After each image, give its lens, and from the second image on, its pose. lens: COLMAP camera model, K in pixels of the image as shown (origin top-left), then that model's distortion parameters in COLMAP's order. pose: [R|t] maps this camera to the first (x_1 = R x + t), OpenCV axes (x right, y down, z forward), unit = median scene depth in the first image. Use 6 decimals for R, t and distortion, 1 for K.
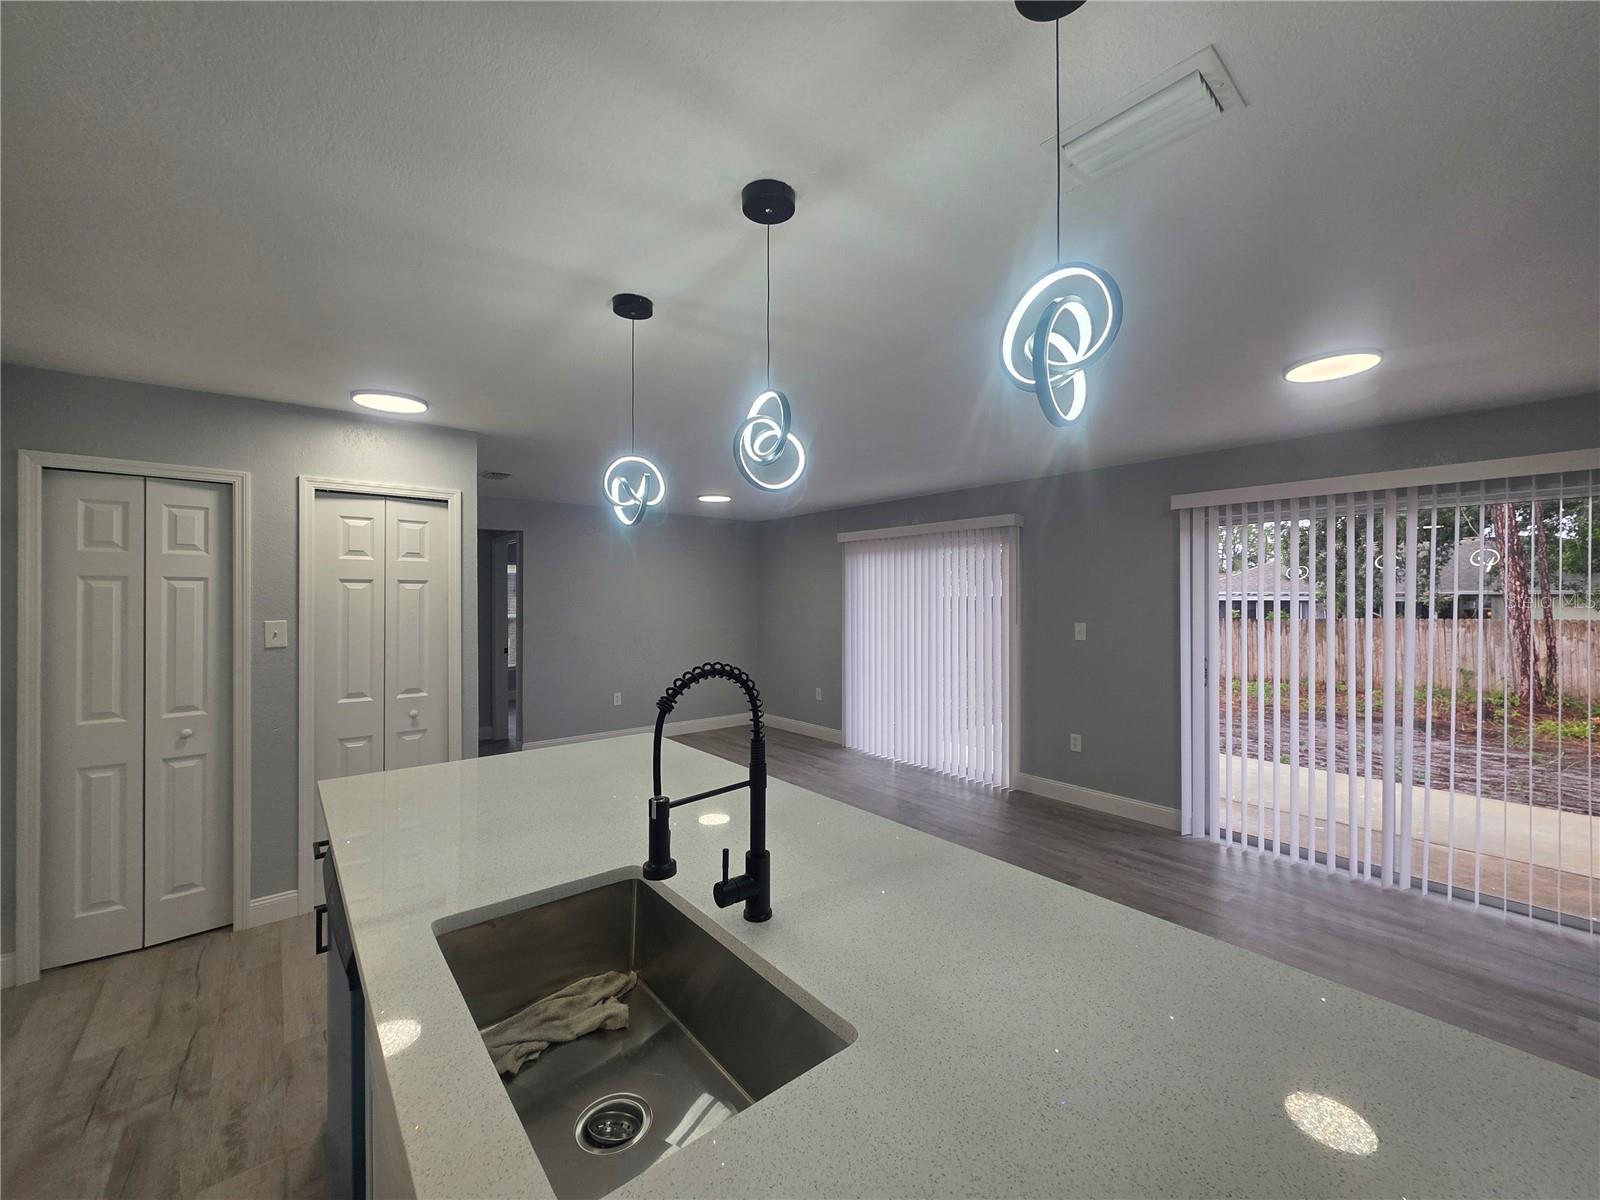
lens RADIAL K [[639.1, 0, 804.3], [0, 639.1, 593.5], [0, 0, 1]] dist [-0.001850, 0.000333]
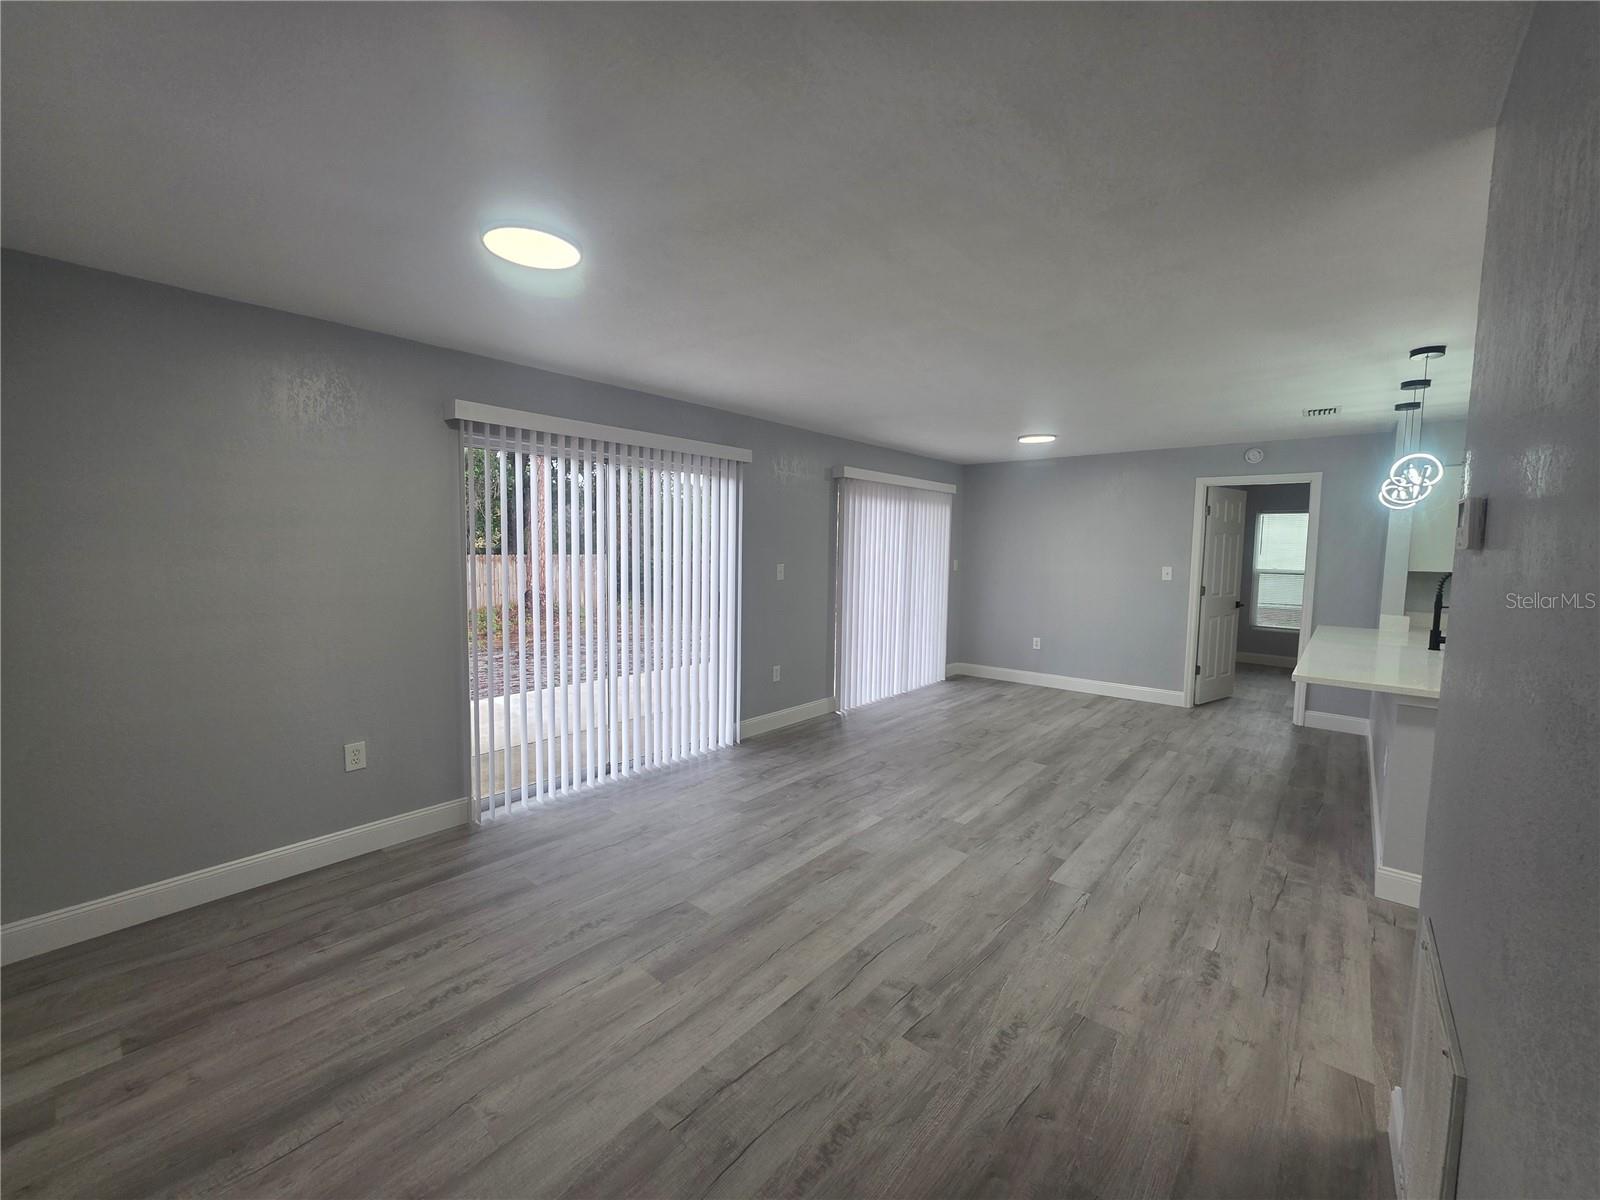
lens RADIAL K [[639.1, 0, 804.3], [0, 639.1, 593.5], [0, 0, 1]] dist [-0.001850, 0.000333]
pose [[-0.166616, -0.075405, 0.983134, -0.762267], [-0.020944, 0.997117, 0.072927, 0.018277], [-0.985799, -0.008440, -0.167715, 1.330351]]
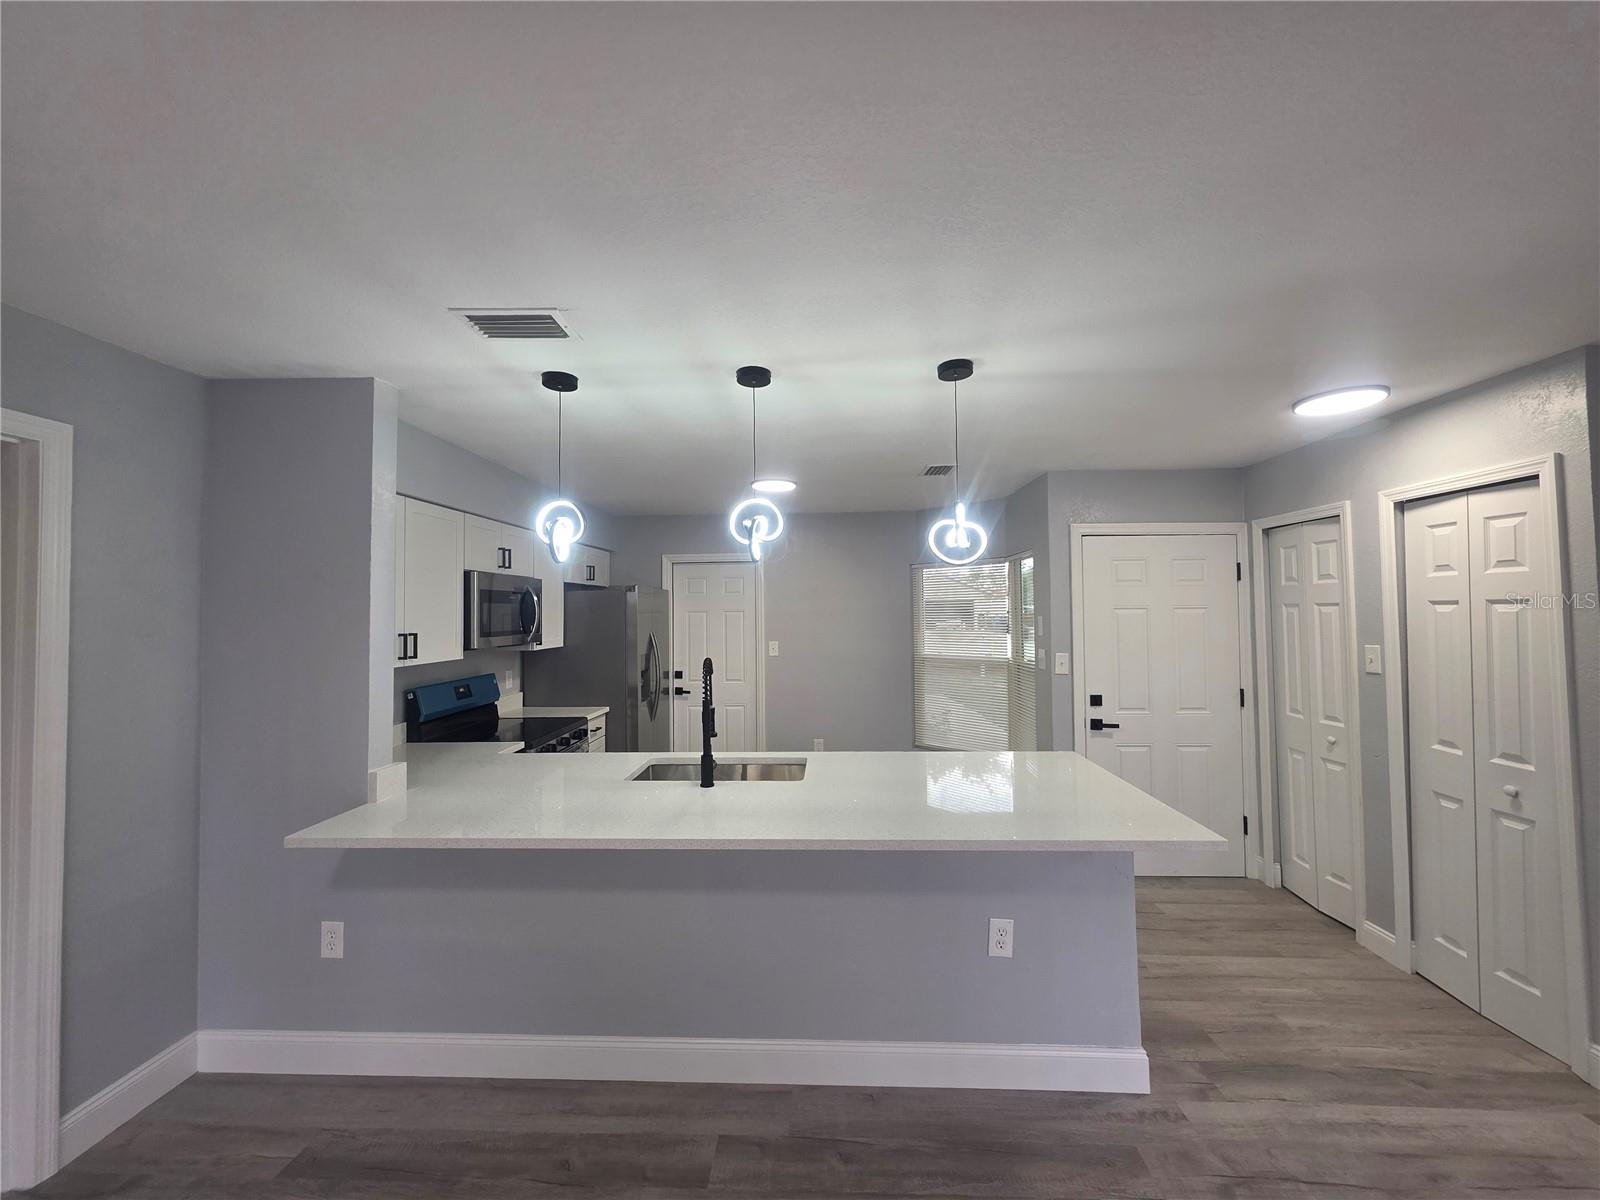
lens RADIAL K [[637.5, 0, 804.5], [0, 637.5, 592.2], [0, 0, 1]] dist [-0.001120, 0.000546]
pose [[-0.672284, -0.017501, -0.740087, 0.360917], [0.013387, 0.999270, -0.035790, -0.011878], [0.740173, -0.033968, -0.671558, 0.763260]]
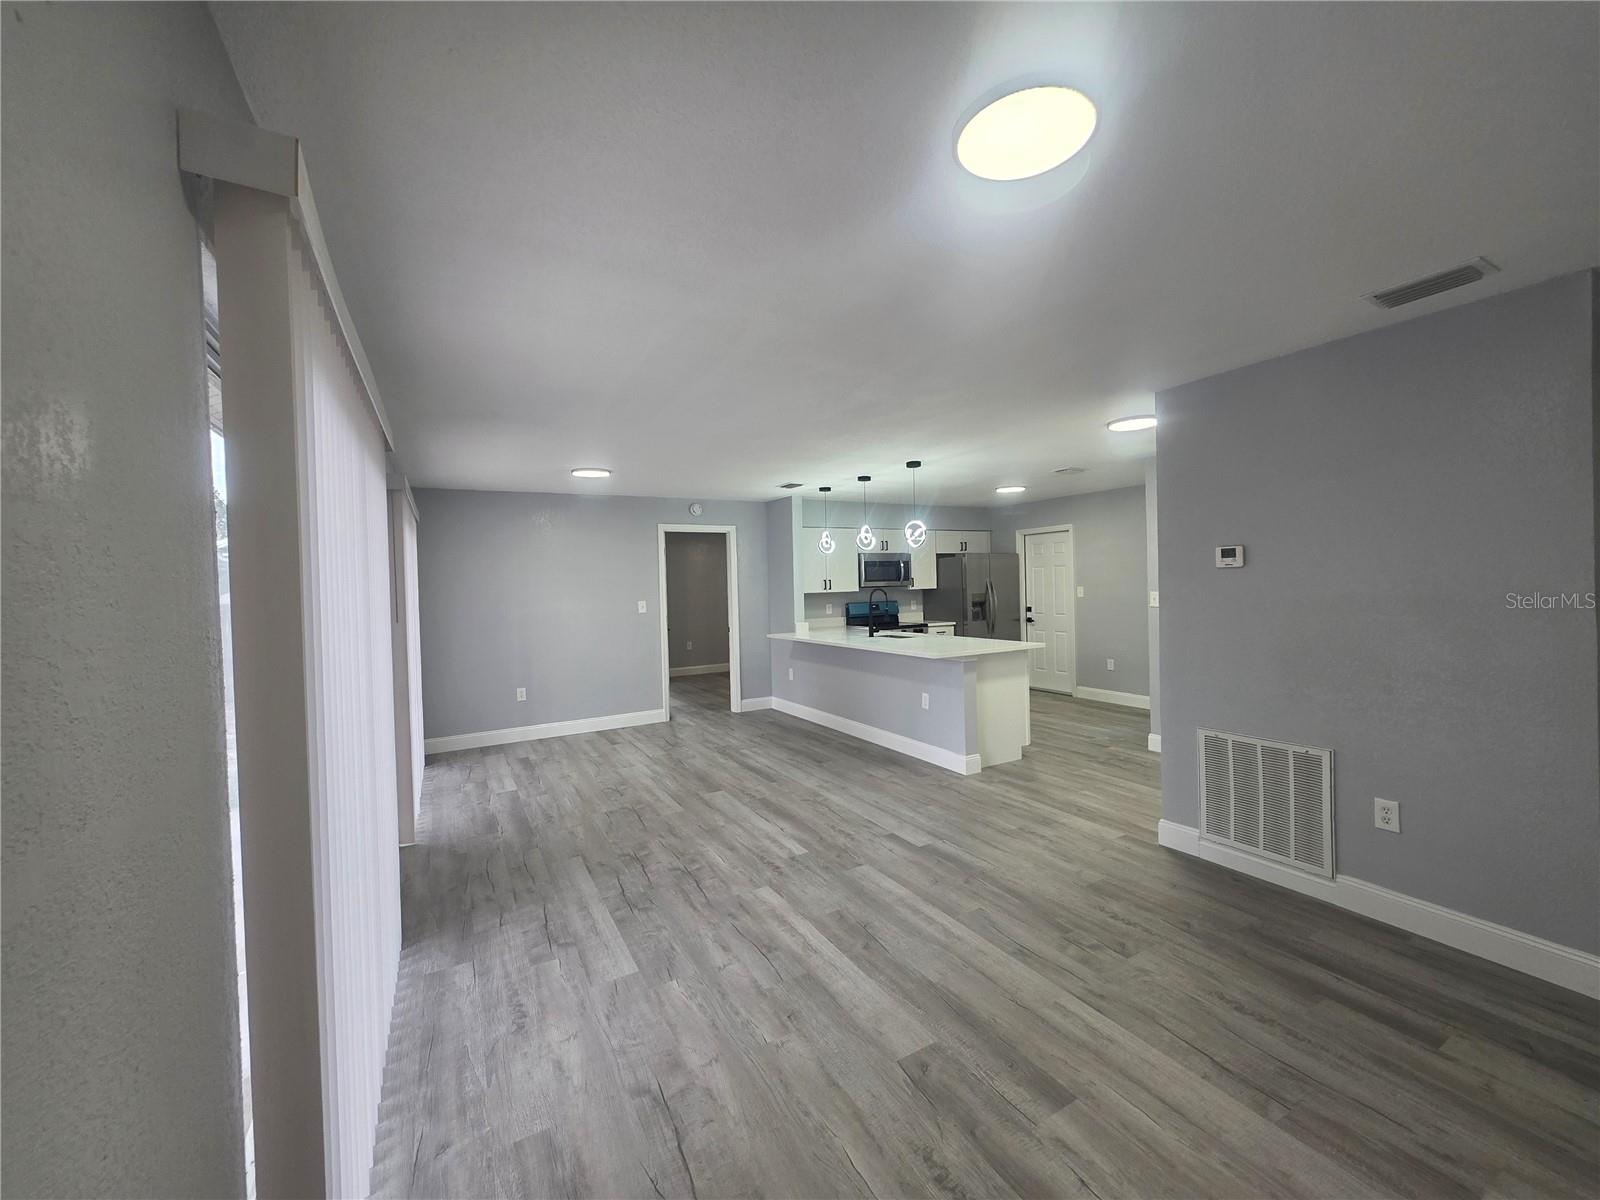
lens RADIAL K [[639.1, 0, 804.3], [0, 639.1, 593.5], [0, 0, 1]] dist [-0.001850, 0.000333]
pose [[-0.982877, 0.024268, 0.182657, -0.145323], [0.026442, 0.999605, 0.009478, 0.023664], [-0.182355, 0.014146, -0.983131, 1.821695]]
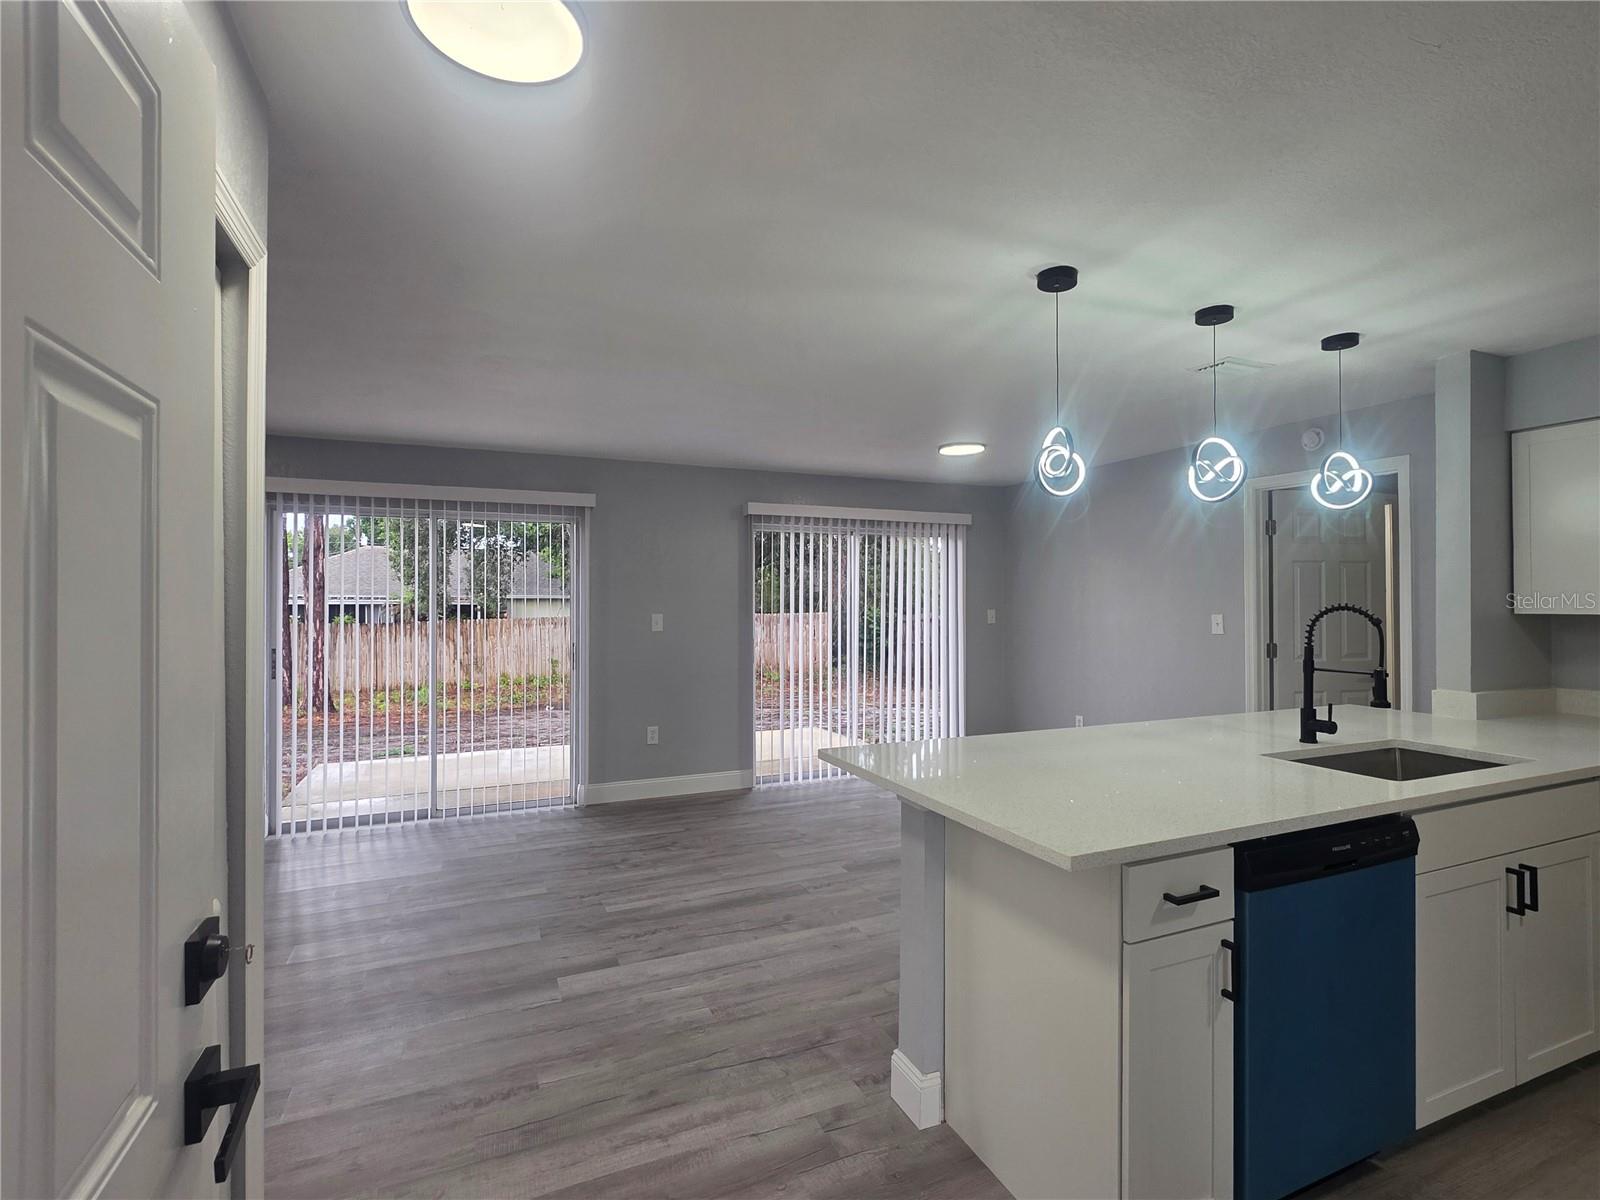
lens RADIAL K [[761.8, 0, 807.0], [0, 761.8, 595.0], [0, 0, 1]] dist [0.001052, 0.000121]
pose [[0.276944, 0.008707, 0.960847, -0.754052], [-0.003557, 0.999961, -0.008036, 0.029223], [-0.960880, -0.001192, 0.276964, 0.518408]]
